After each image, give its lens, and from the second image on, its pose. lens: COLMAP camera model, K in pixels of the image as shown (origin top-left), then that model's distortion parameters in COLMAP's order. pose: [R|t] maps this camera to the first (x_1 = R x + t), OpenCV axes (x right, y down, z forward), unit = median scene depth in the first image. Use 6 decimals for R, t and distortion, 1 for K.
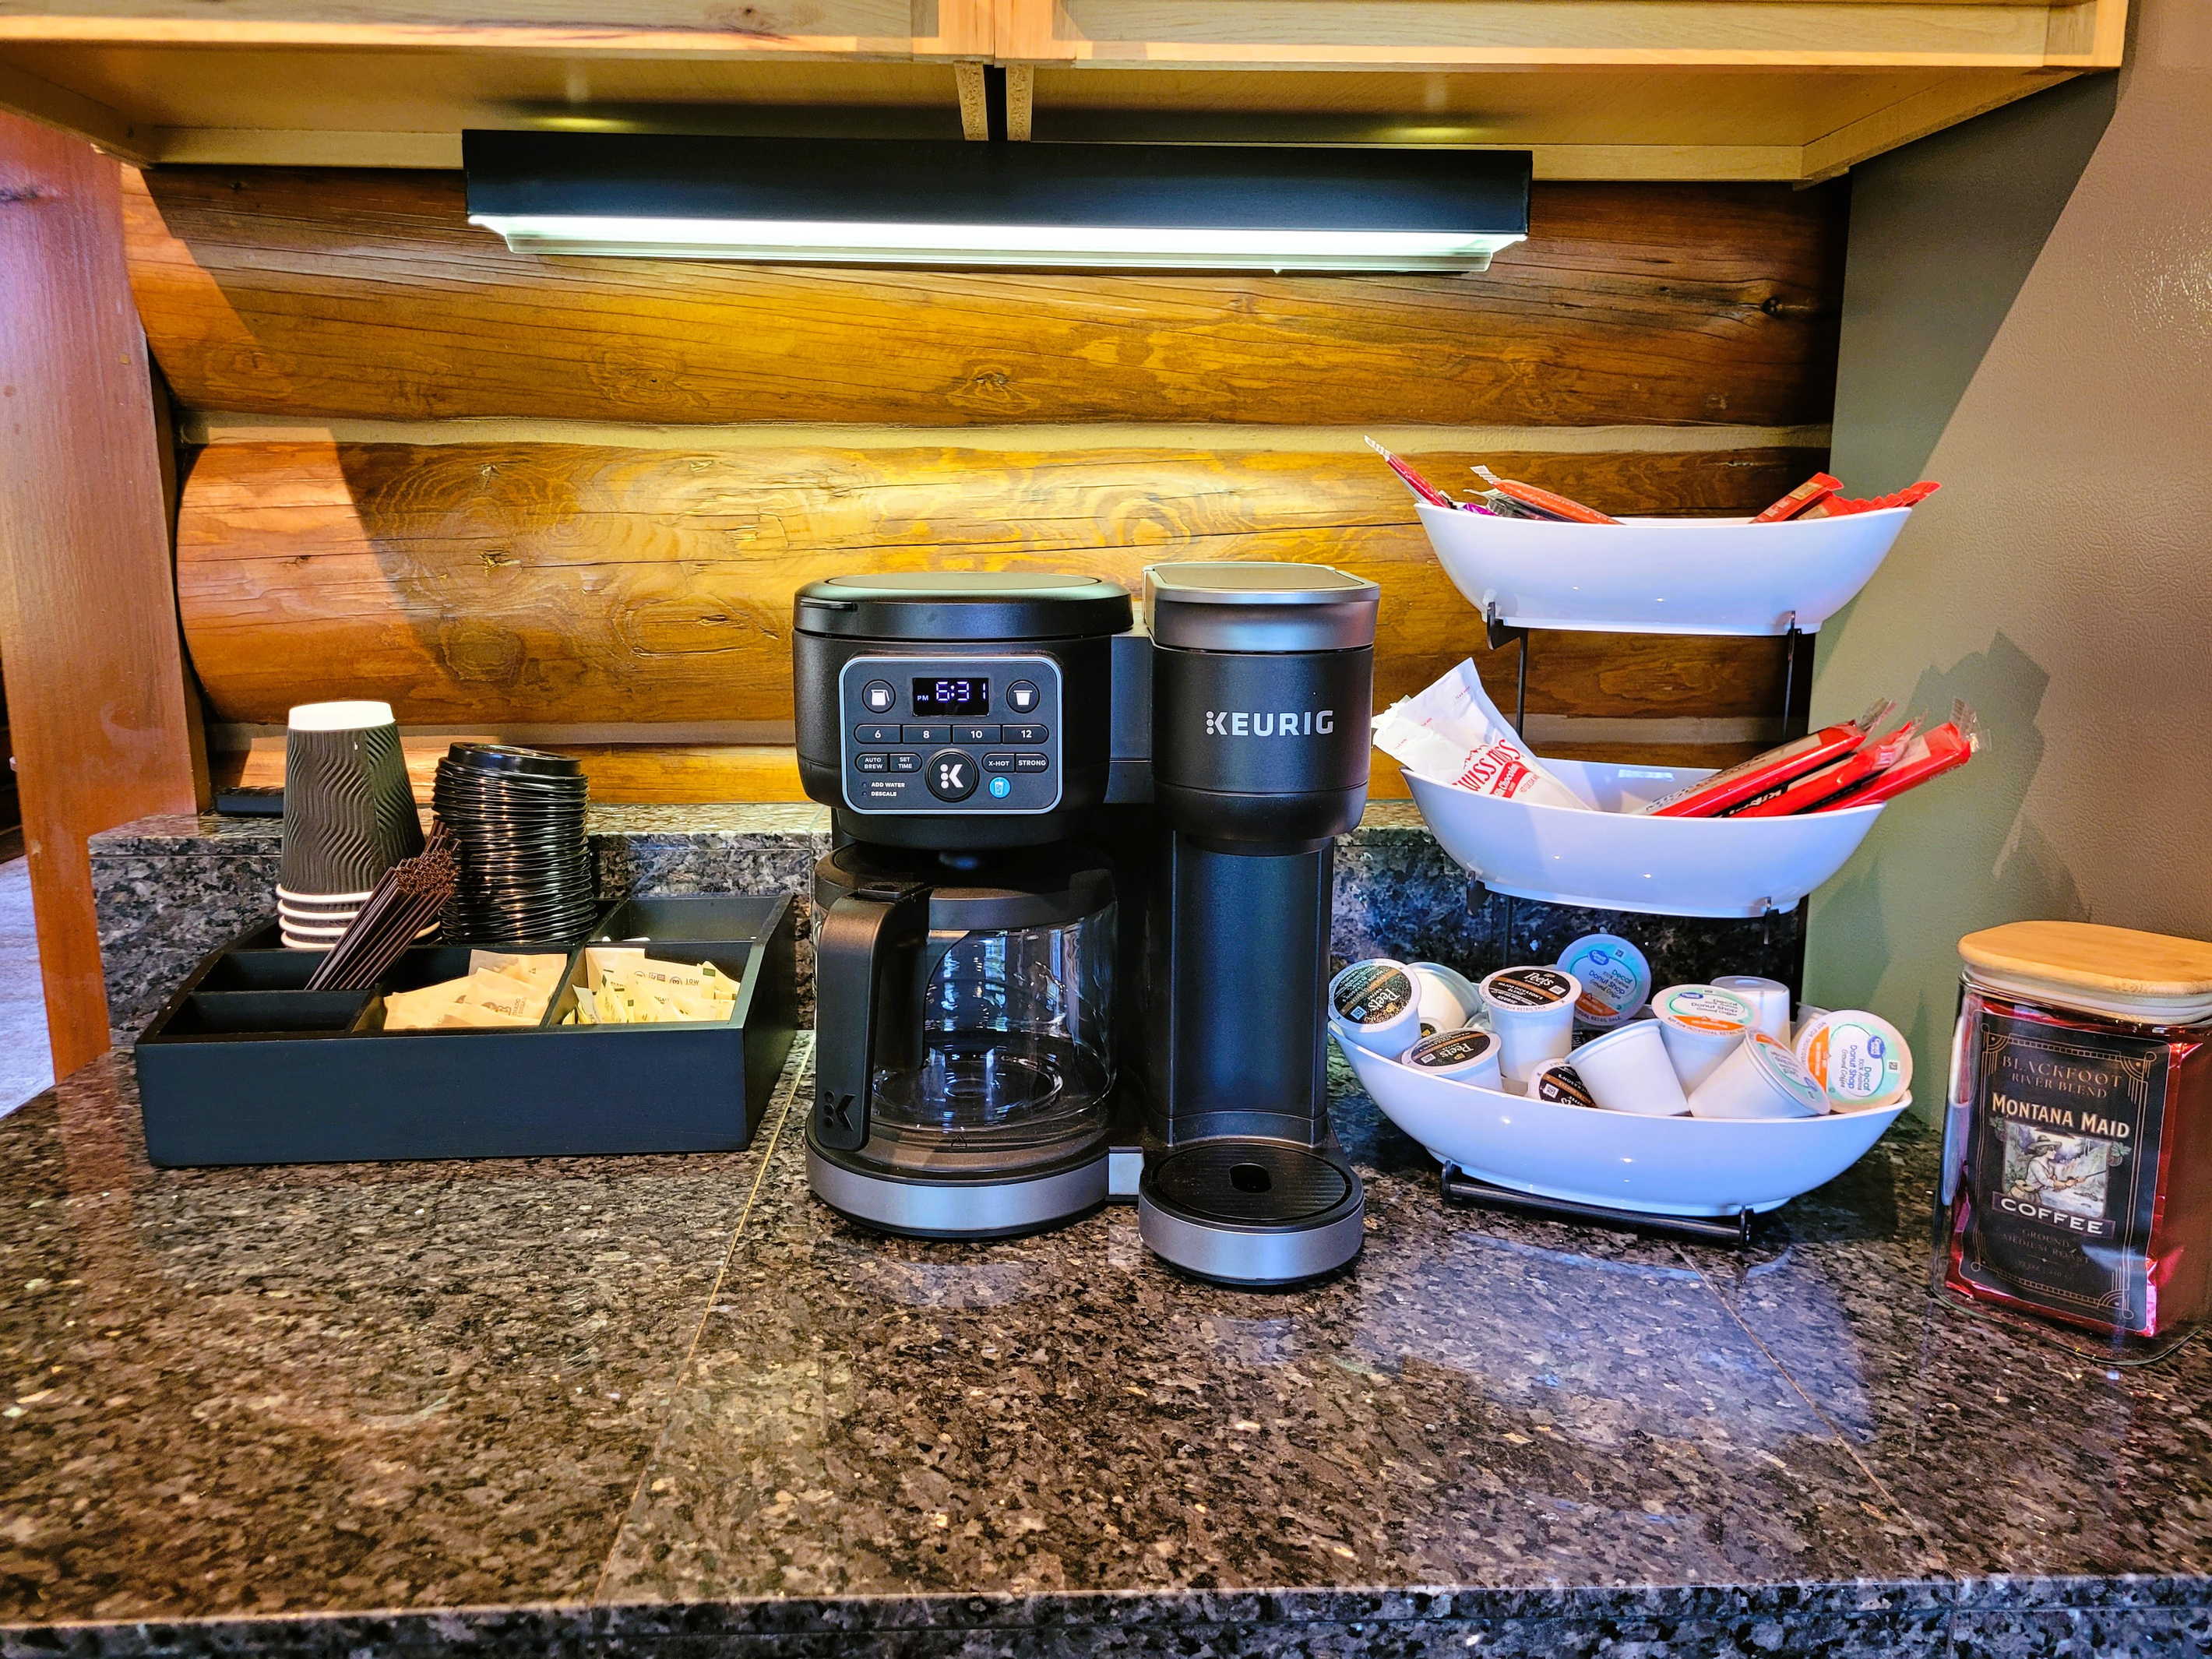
lens RADIAL K [[1657.5, 0, 1105.2], [0, 1657.5, 816.0], [0, 0, 1]] dist [0.033216, -0.000466]
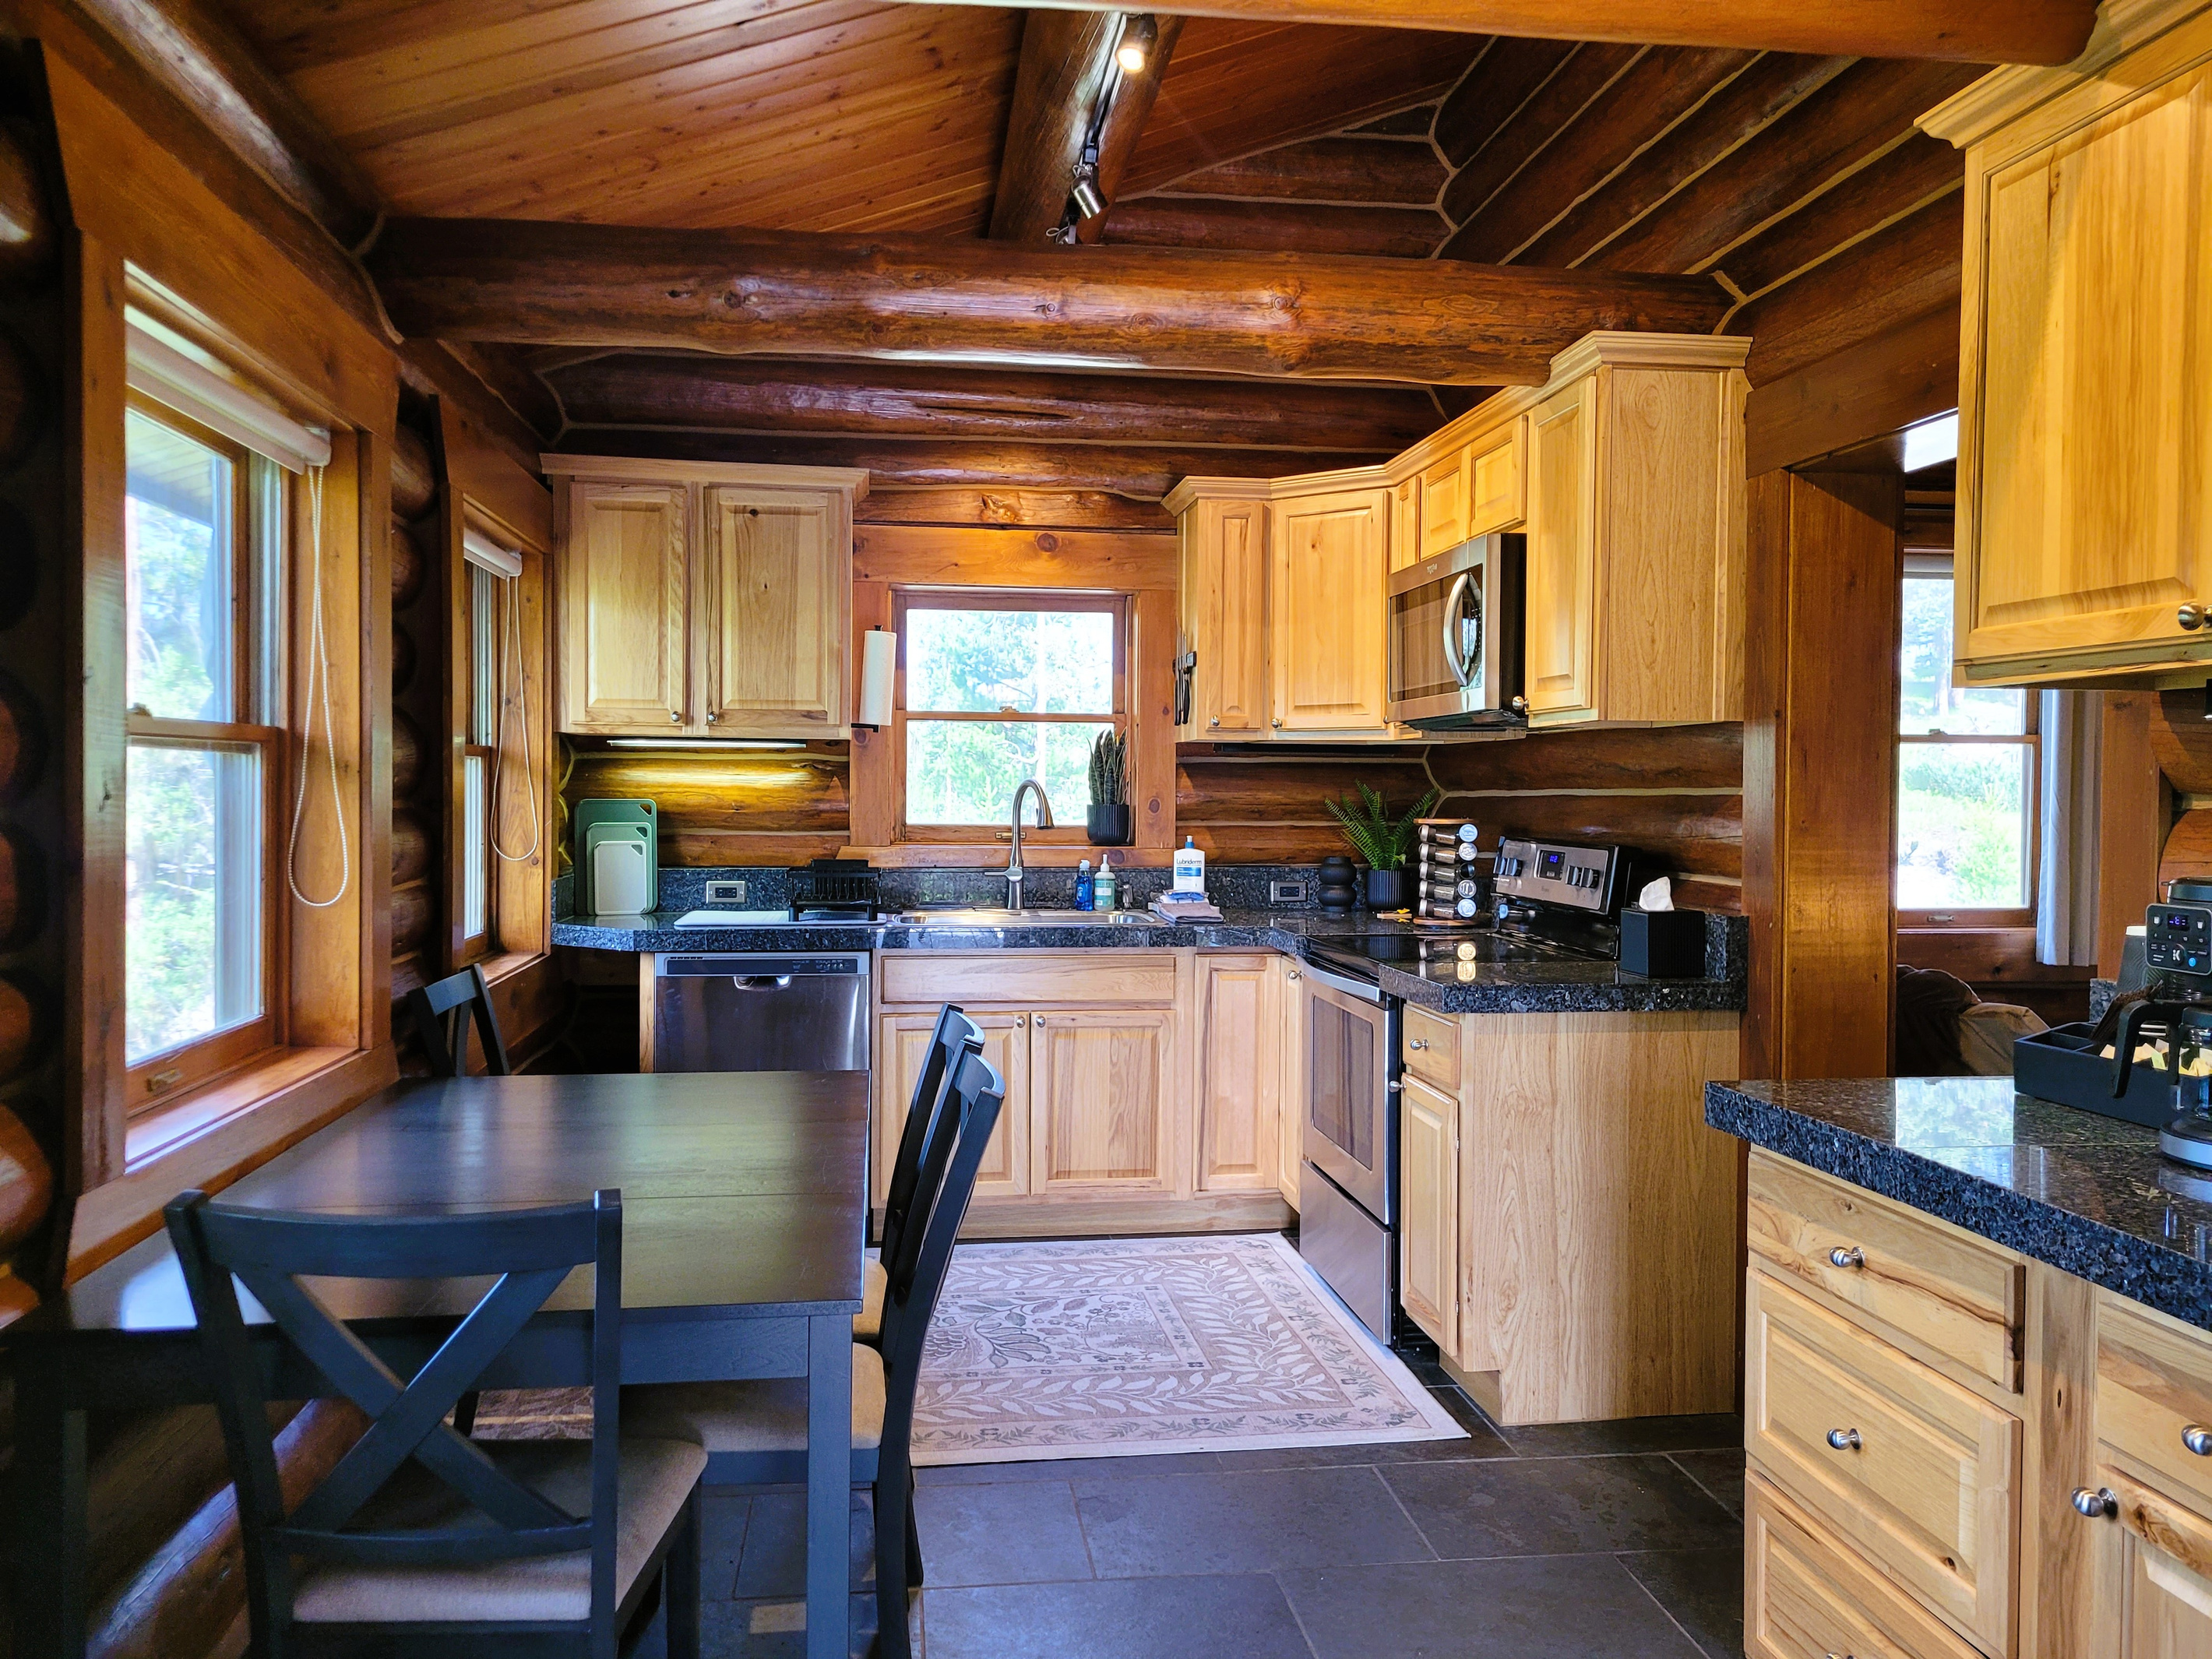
lens RADIAL K [[1657.5, 0, 1104.2], [0, 1657.5, 816.6], [0, 0, 1]] dist [0.033216, -0.000466]
pose [[0.085570, 0.018970, -0.996152, 2.043854], [-0.201138, 0.979562, 0.001377, 0.082149], [0.975818, 0.200246, 0.087637, -0.719816]]
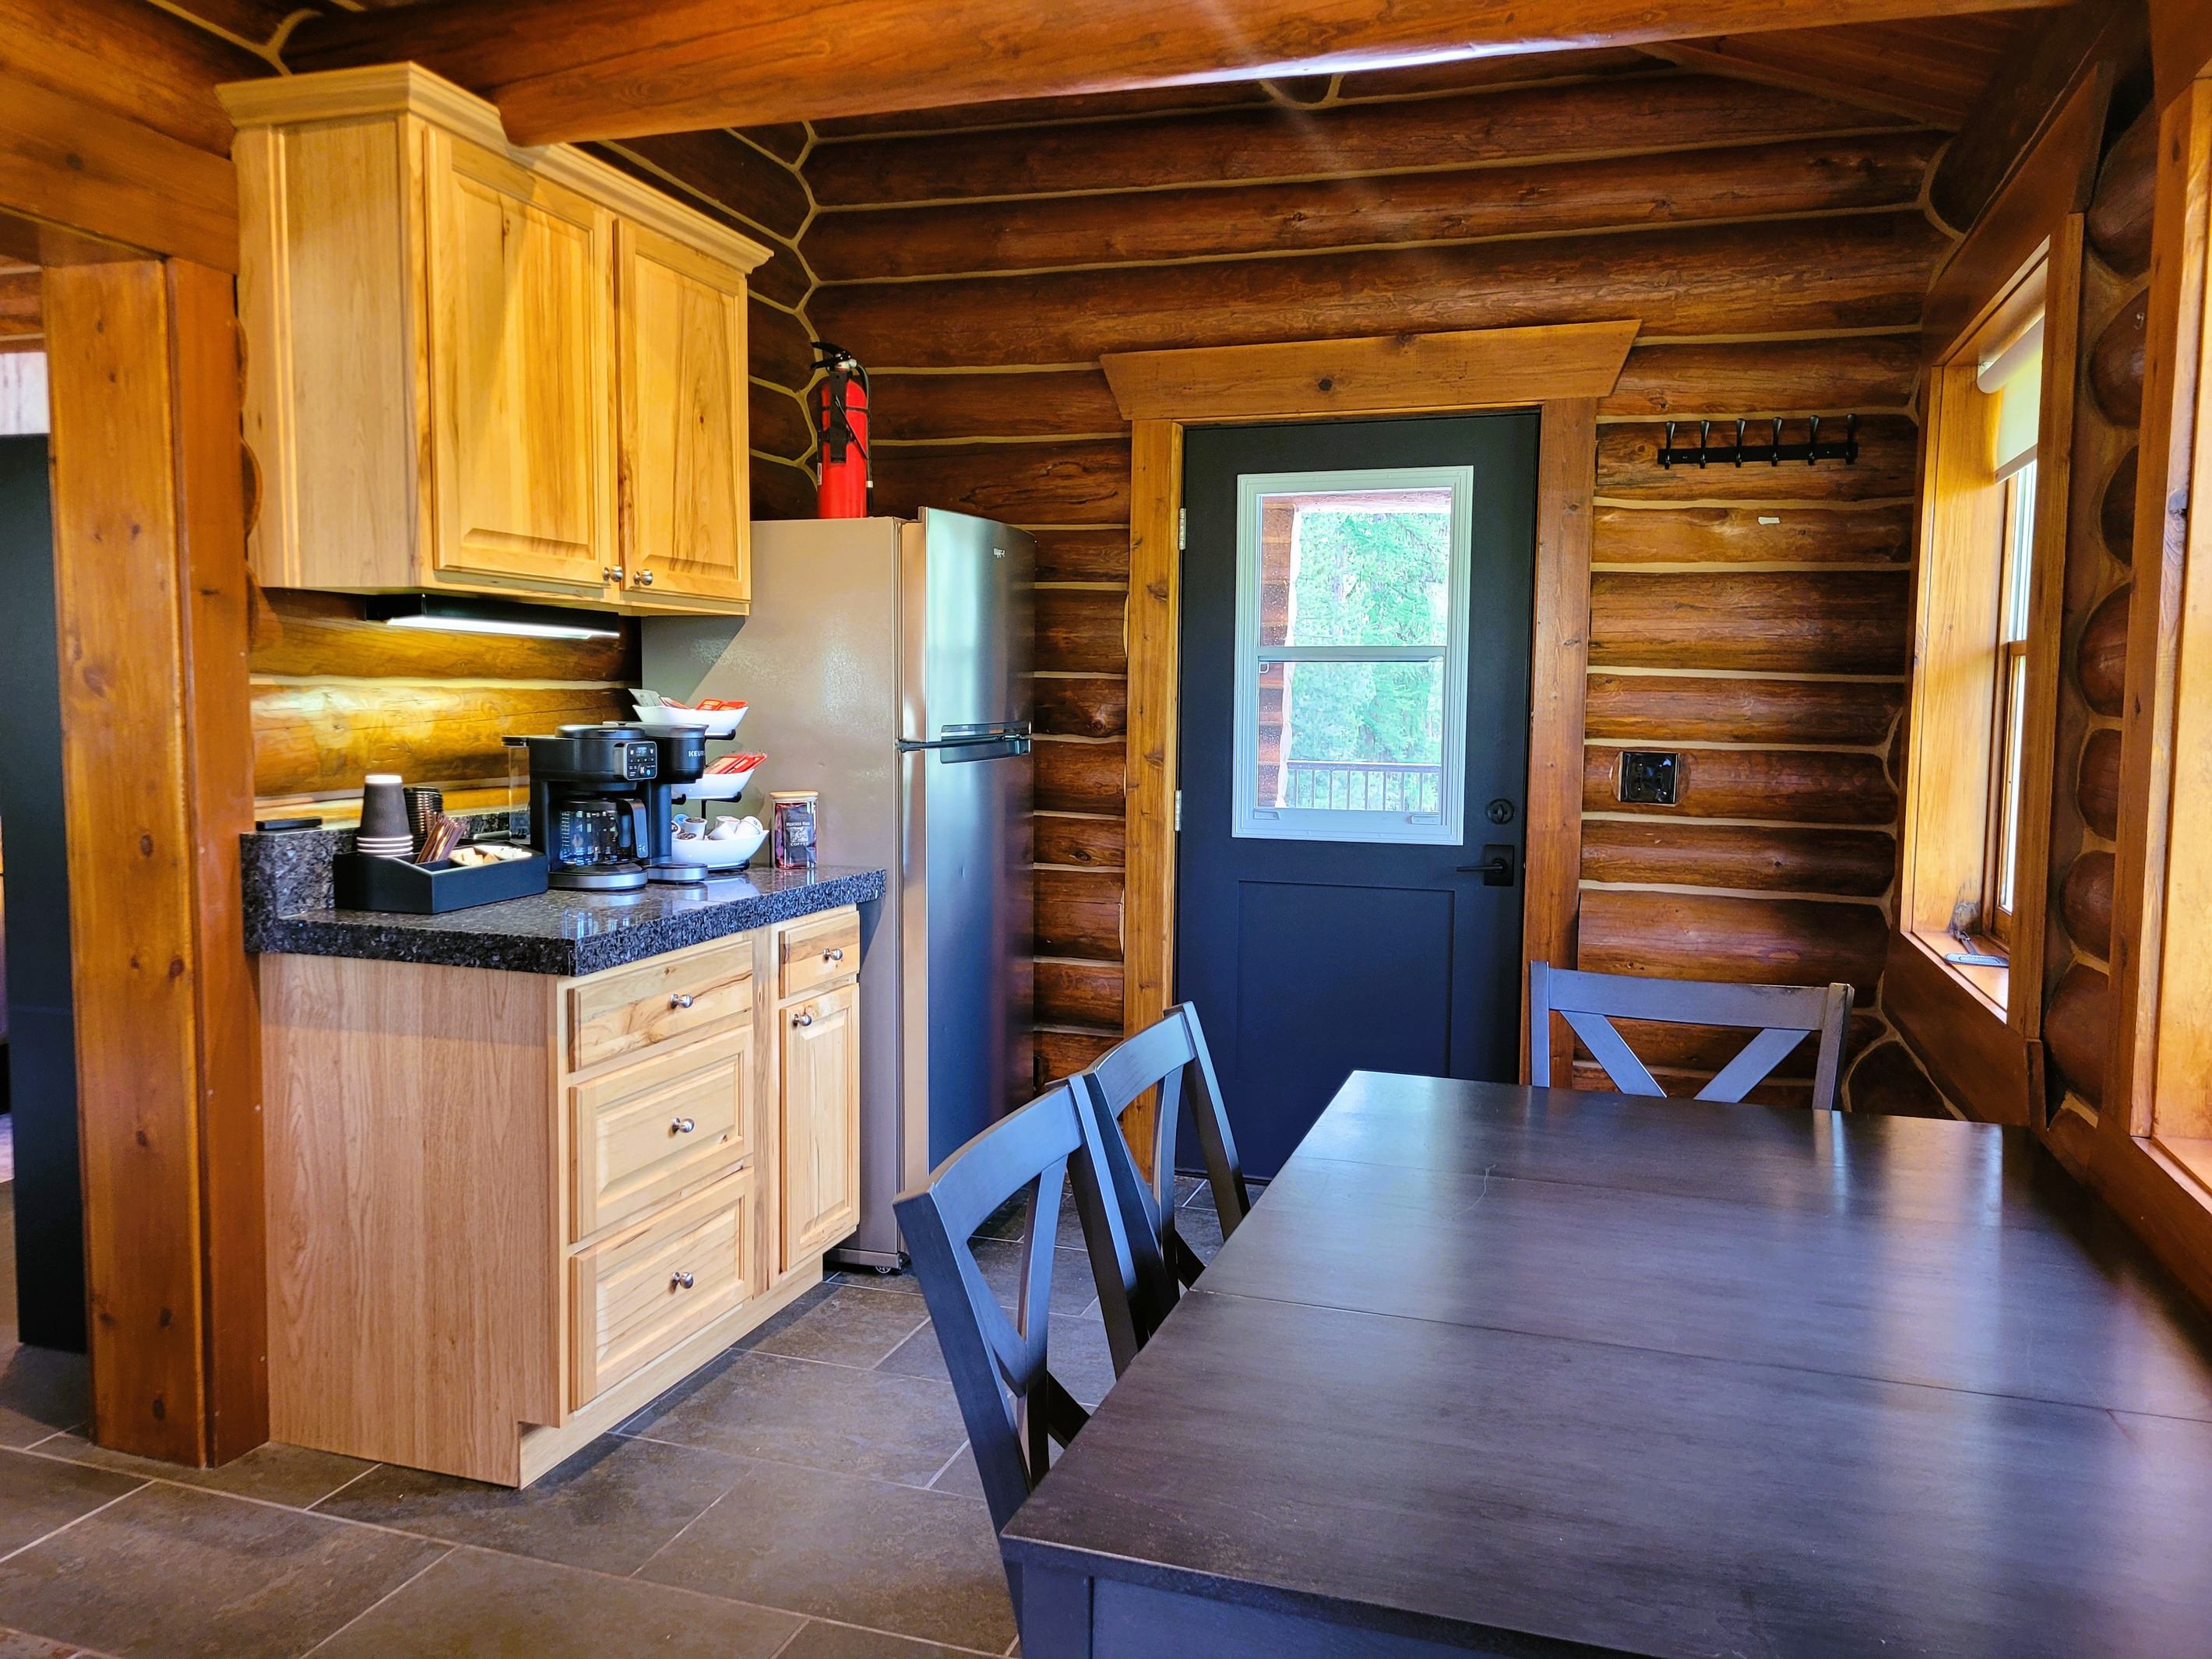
lens RADIAL K [[1657.5, 0, 1103.3], [0, 1657.5, 835.2], [0, 0, 1]] dist [0.033216, -0.000466]
pose [[0.355667, -0.081452, 0.931057, -3.367965], [0.170194, 0.985183, 0.021172, 0.232919], [-0.918986, 0.150930, 0.364260, -1.497073]]
